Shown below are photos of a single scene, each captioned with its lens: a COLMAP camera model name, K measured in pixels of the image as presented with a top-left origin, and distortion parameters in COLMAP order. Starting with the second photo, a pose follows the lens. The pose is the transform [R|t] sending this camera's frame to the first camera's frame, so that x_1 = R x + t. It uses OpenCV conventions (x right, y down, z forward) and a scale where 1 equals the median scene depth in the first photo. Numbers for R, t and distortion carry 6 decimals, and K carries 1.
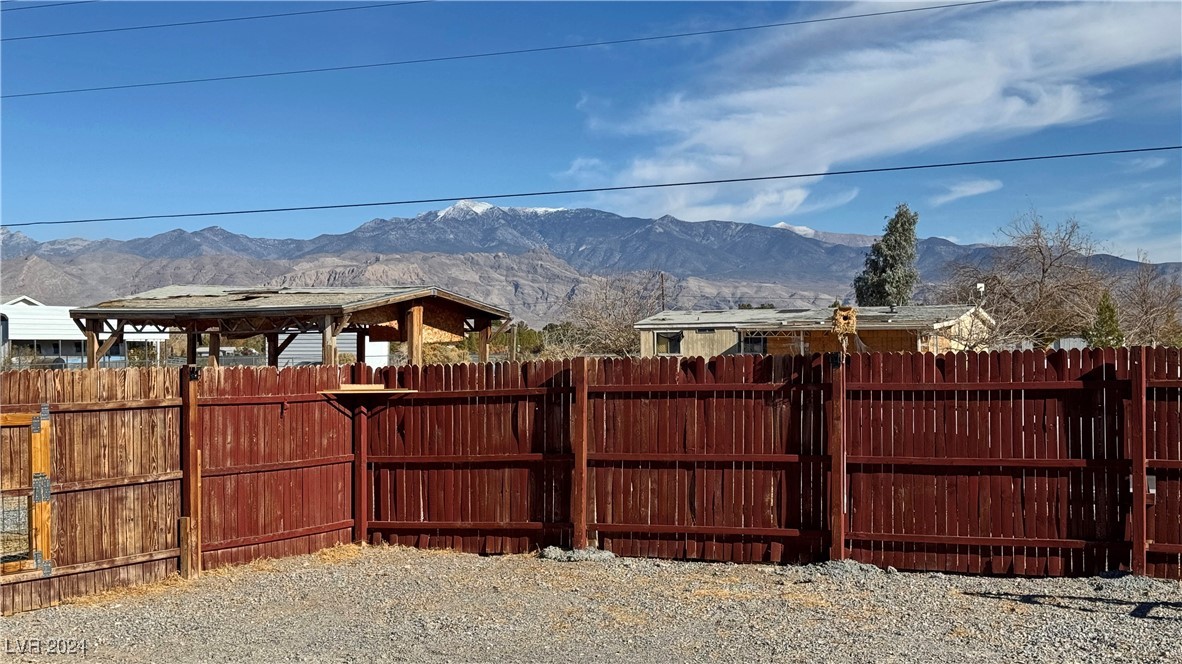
lens RADIAL K [[1699.9, 0, 636.4], [0, 1699.9, 329.5], [0, 0, 1]] dist [0.113153, 0.000000]
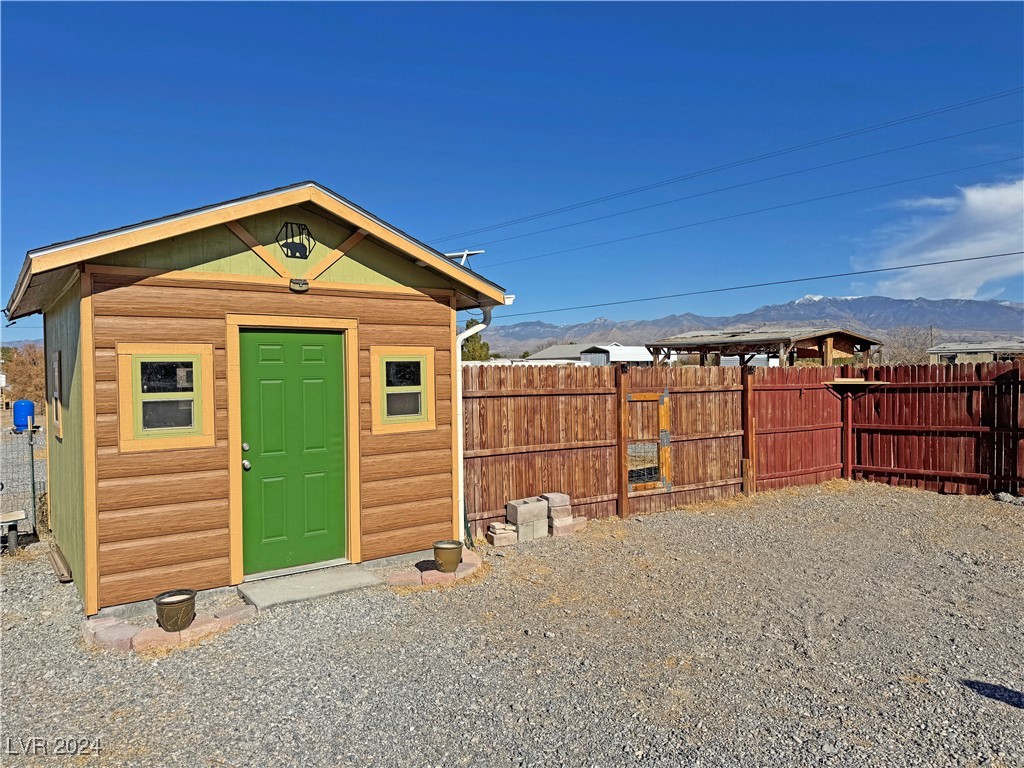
lens RADIAL K [[706.4, 0, 509.2], [0, 706.4, 387.6], [0, 0, 1]] dist [0.002026, -0.007621]
pose [[0.888310, 0.011243, -0.459106, -0.141408], [0.006858, 0.999264, 0.037739, 0.014085], [0.459193, -0.036672, 0.887579, 0.281017]]
